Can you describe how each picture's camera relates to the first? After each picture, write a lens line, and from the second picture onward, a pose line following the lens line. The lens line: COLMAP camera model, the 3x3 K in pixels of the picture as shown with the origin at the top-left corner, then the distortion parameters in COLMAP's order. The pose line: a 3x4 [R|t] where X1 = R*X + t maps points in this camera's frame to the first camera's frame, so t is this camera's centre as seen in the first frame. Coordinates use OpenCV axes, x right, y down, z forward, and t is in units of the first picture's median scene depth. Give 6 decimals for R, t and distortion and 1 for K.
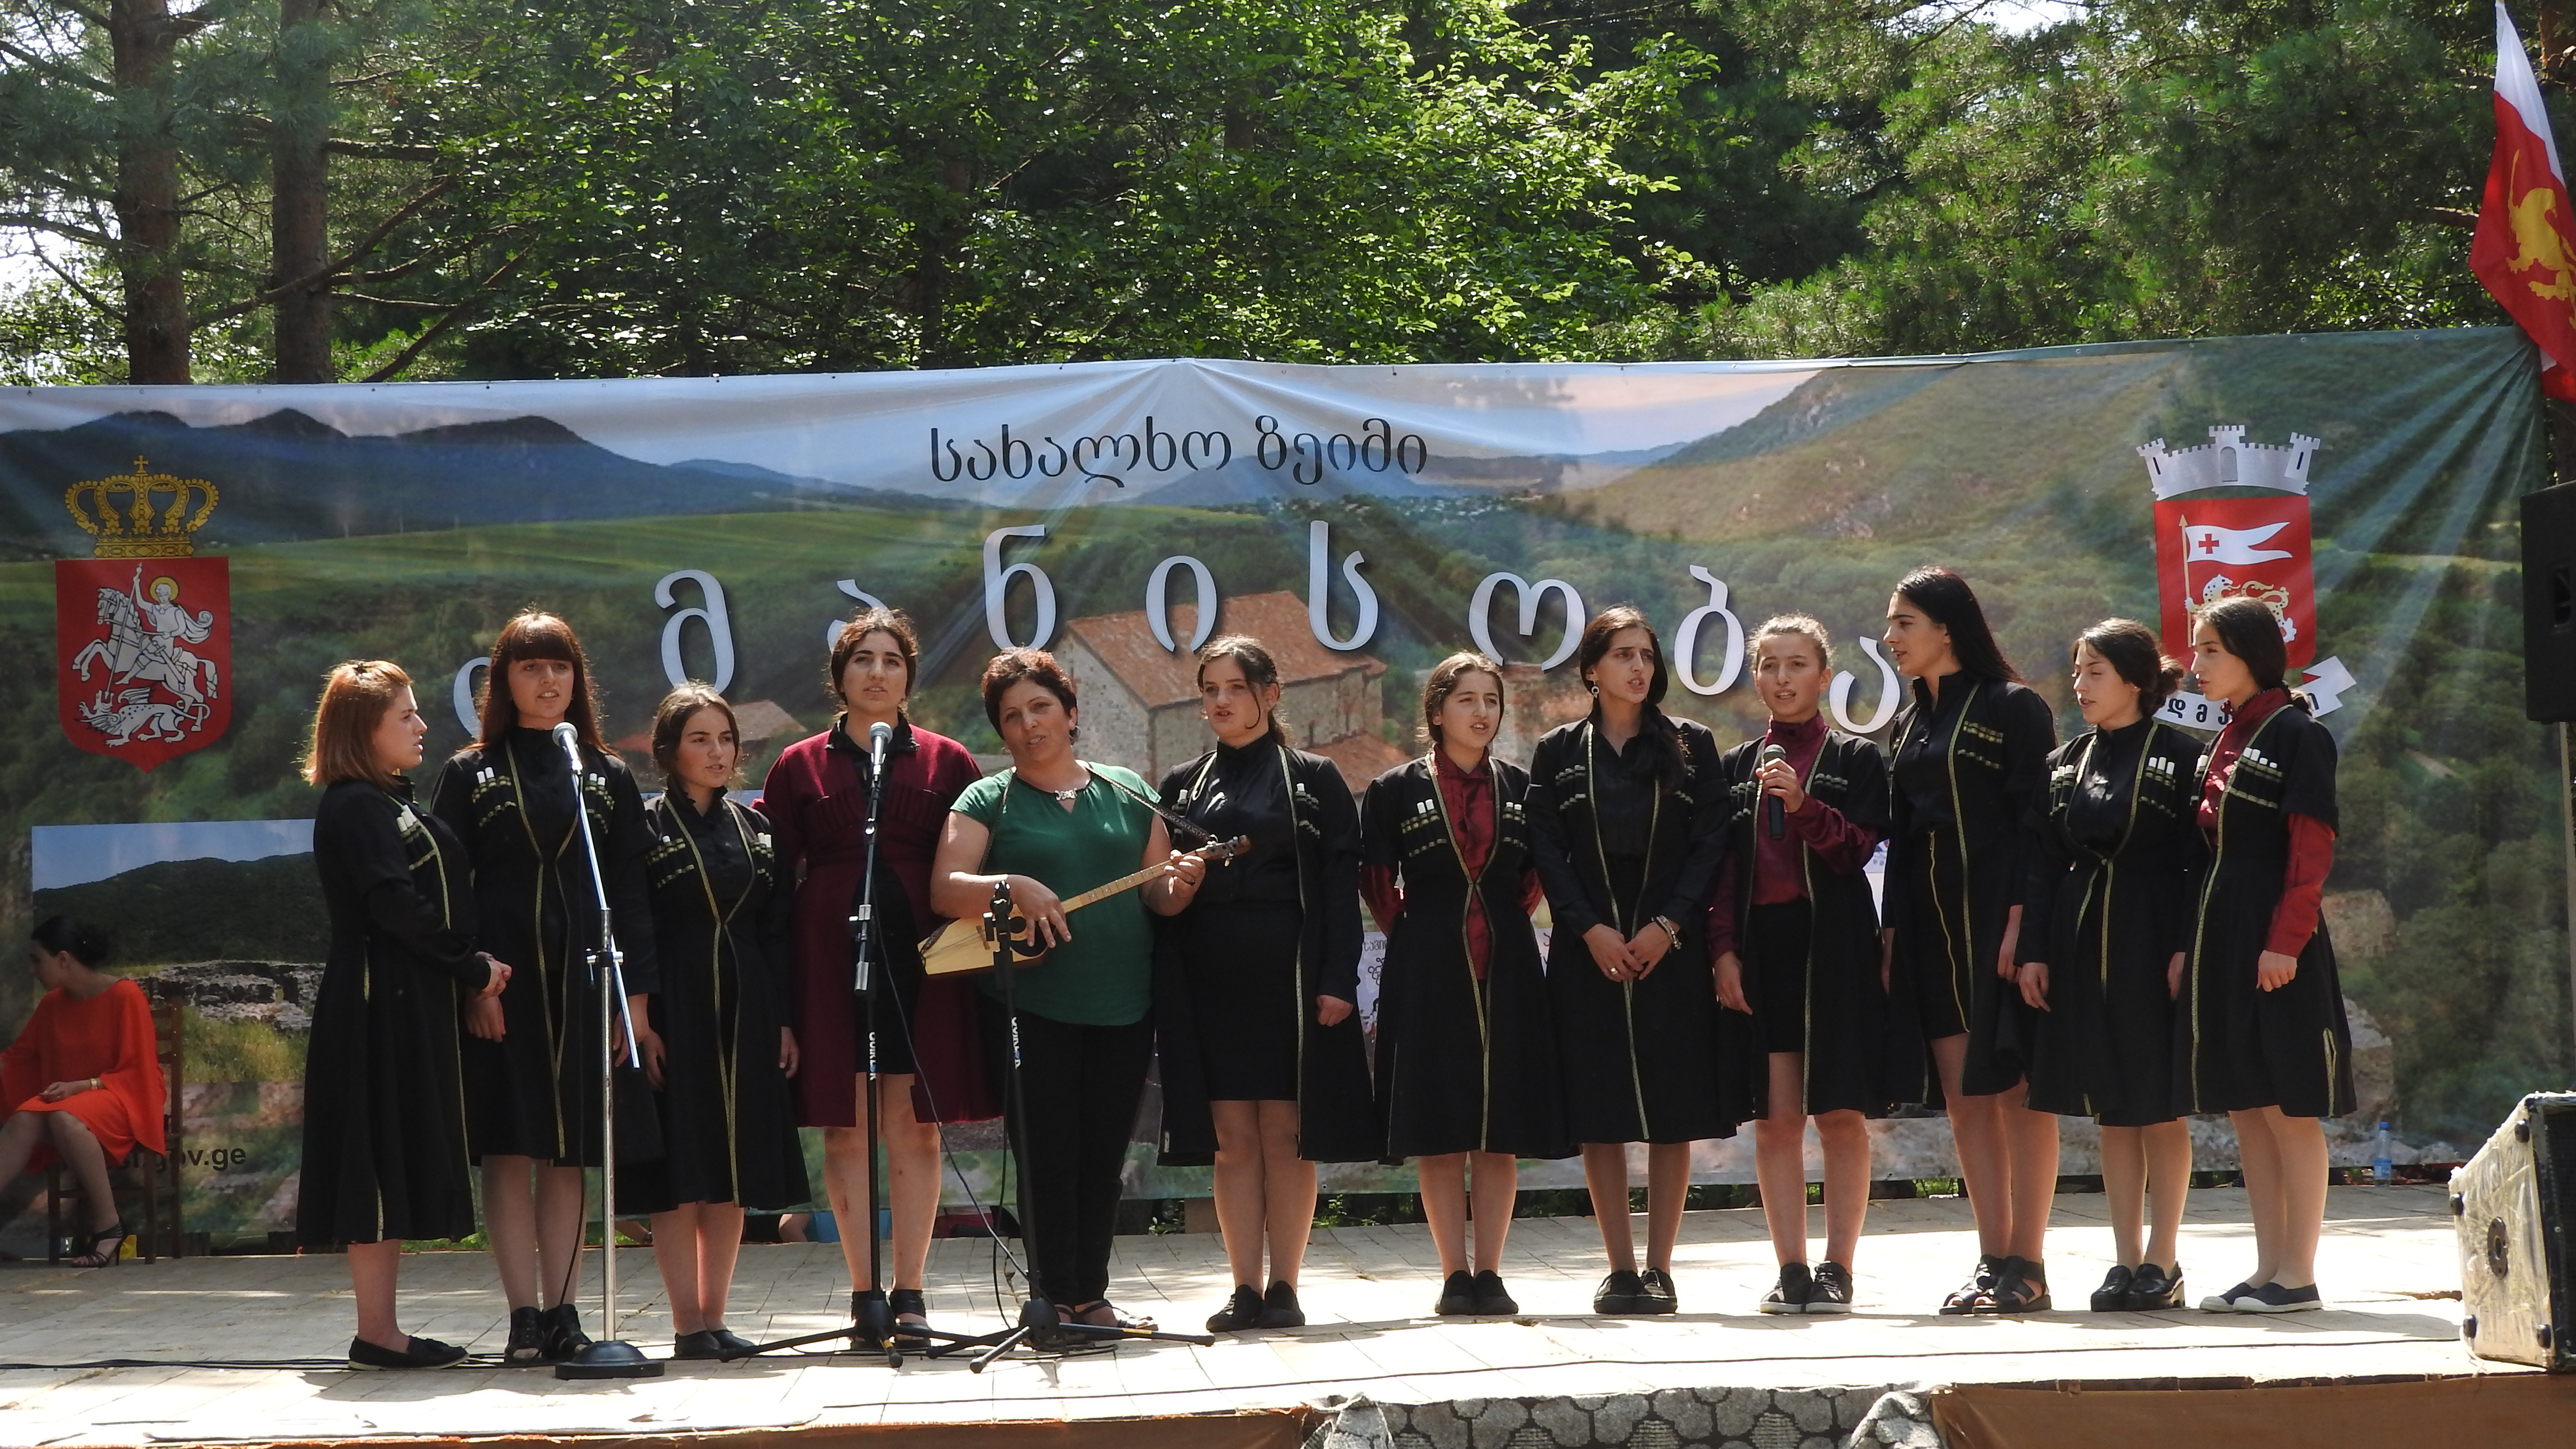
lens RADIAL K [[5923.8, 0, 1382.8], [0, 5923.8, 724.5], [0, 0, 1]] dist [-0.088319, 2.016966]
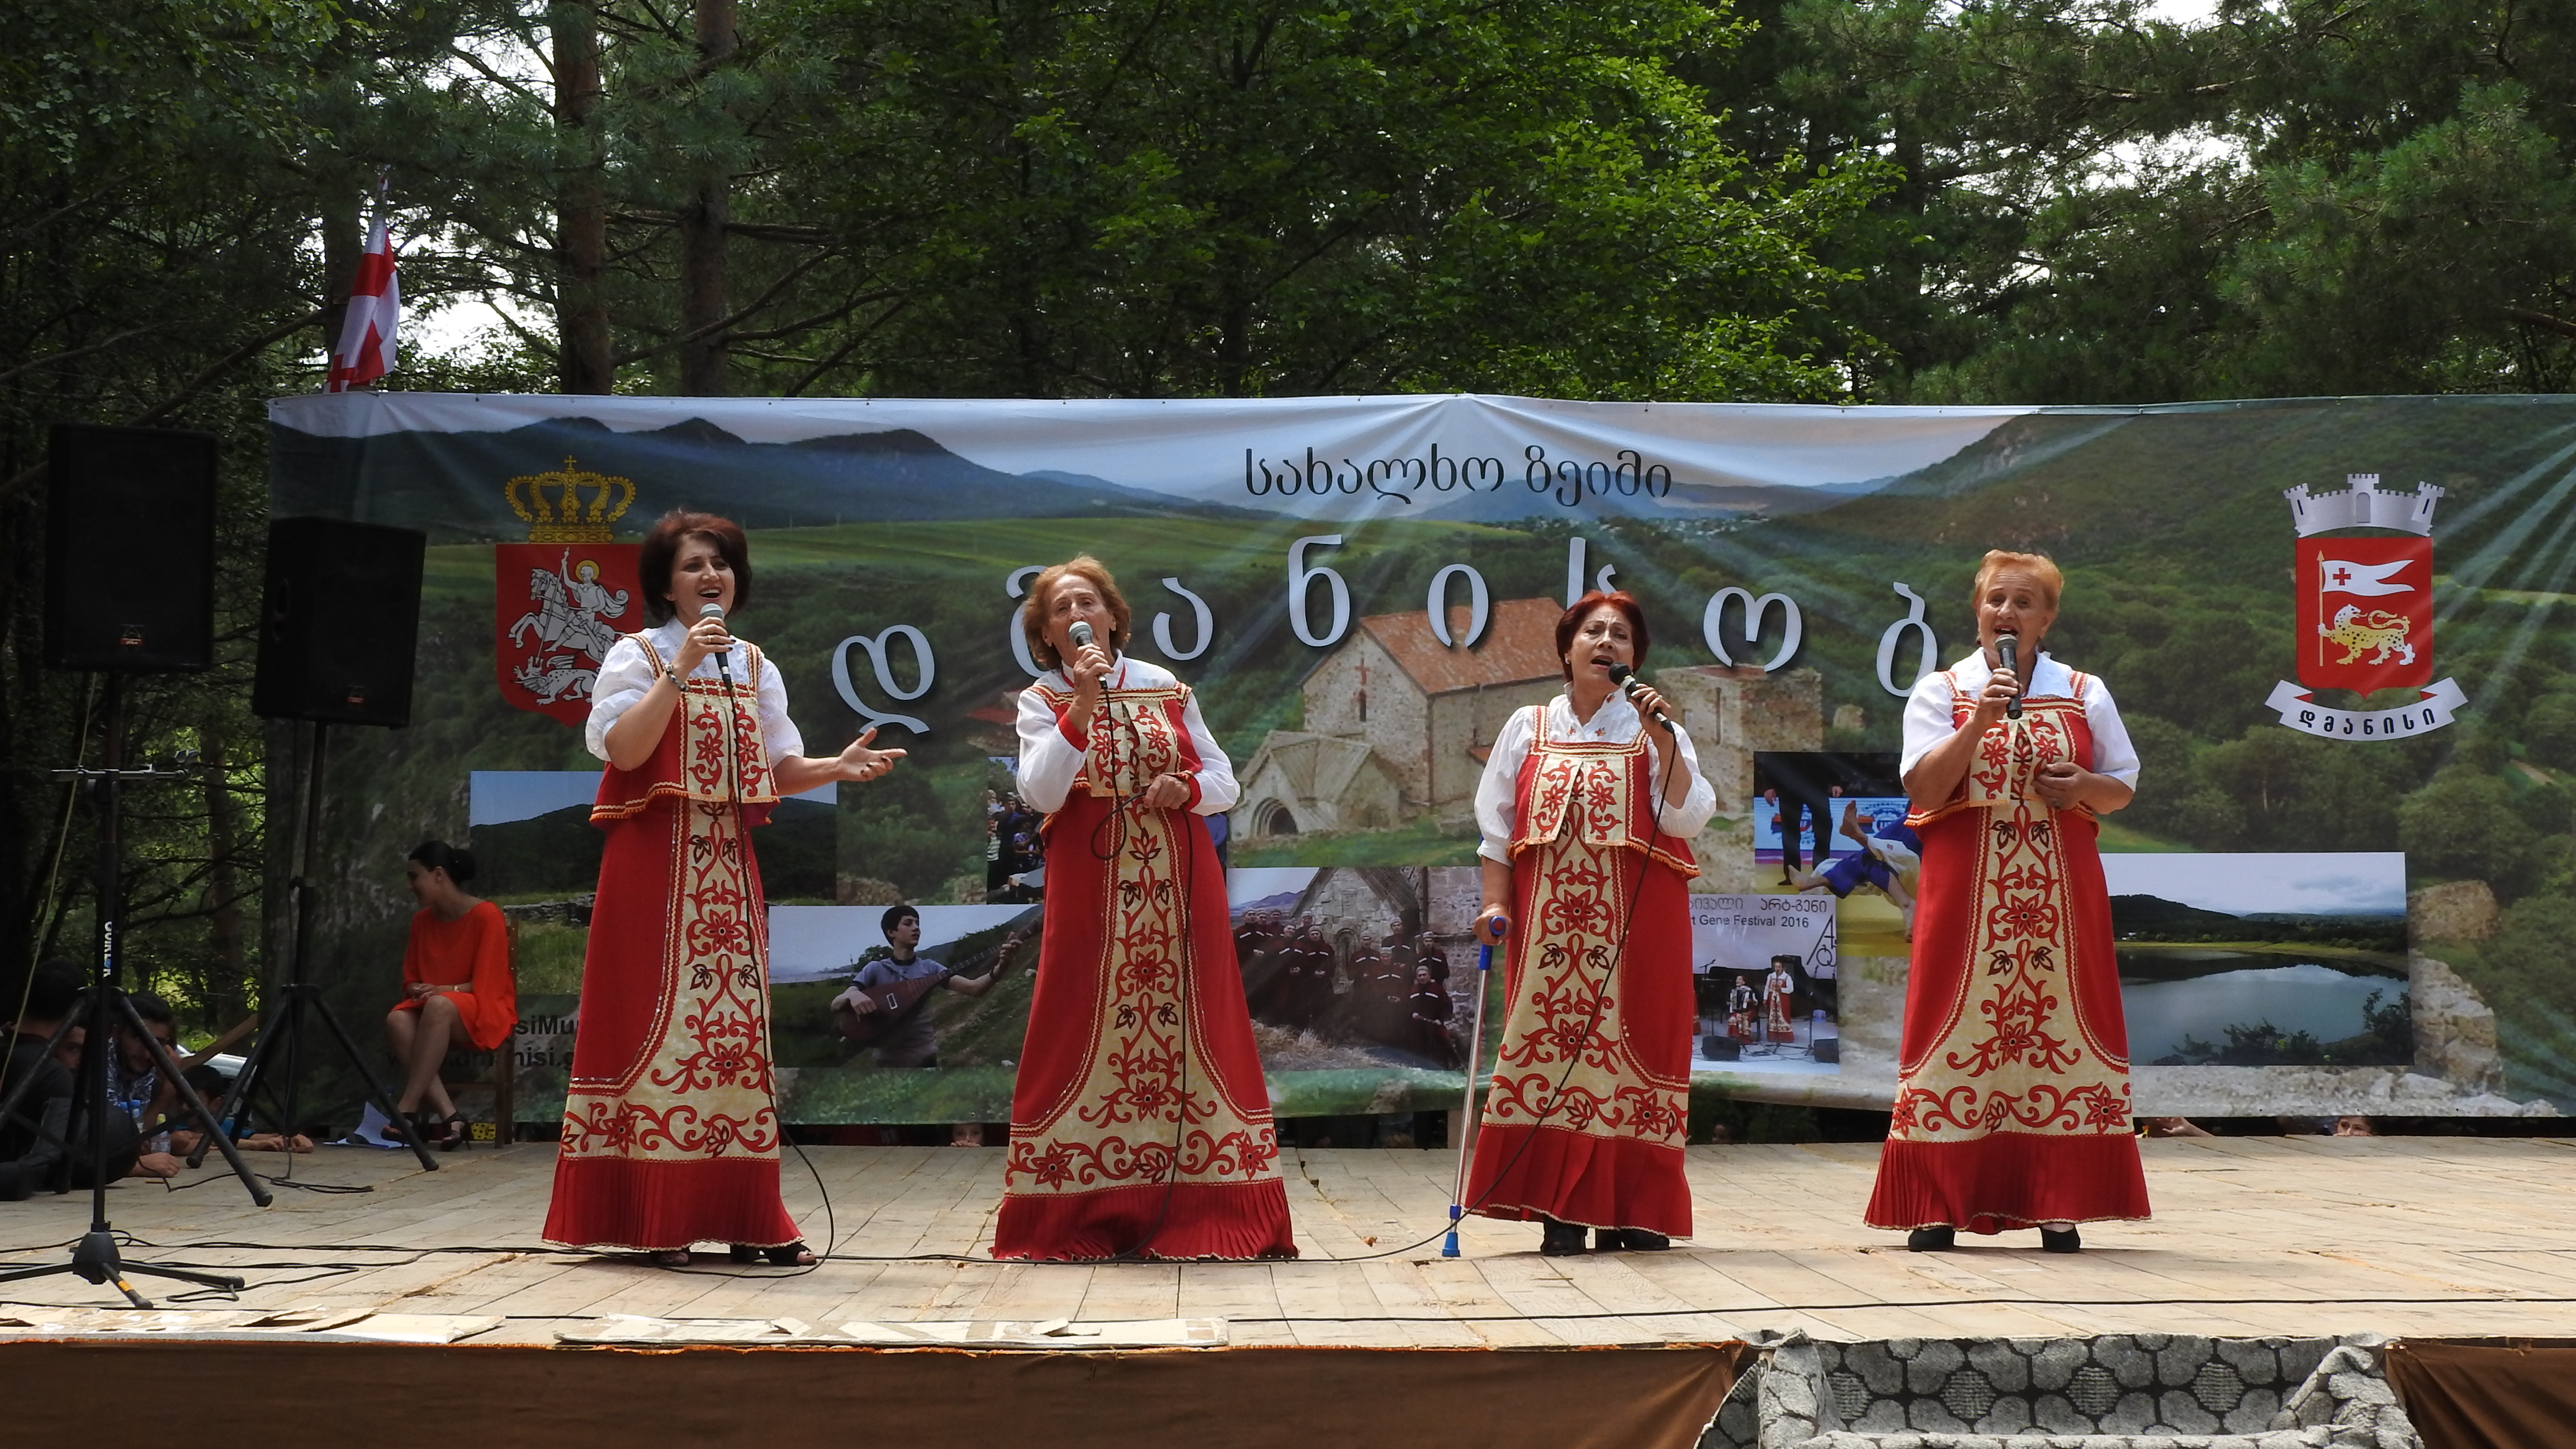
lens RADIAL K [[4143.2, 0, 1290.3], [0, 4143.2, 781.5], [0, 0, 1]] dist [0.032110, 0.111903]
pose [[0.999151, 0.025374, -0.032465, -0.039619], [-0.025371, 0.999678, 0.000503, 0.014560], [0.032467, 0.000321, 0.999473, 0.187007]]
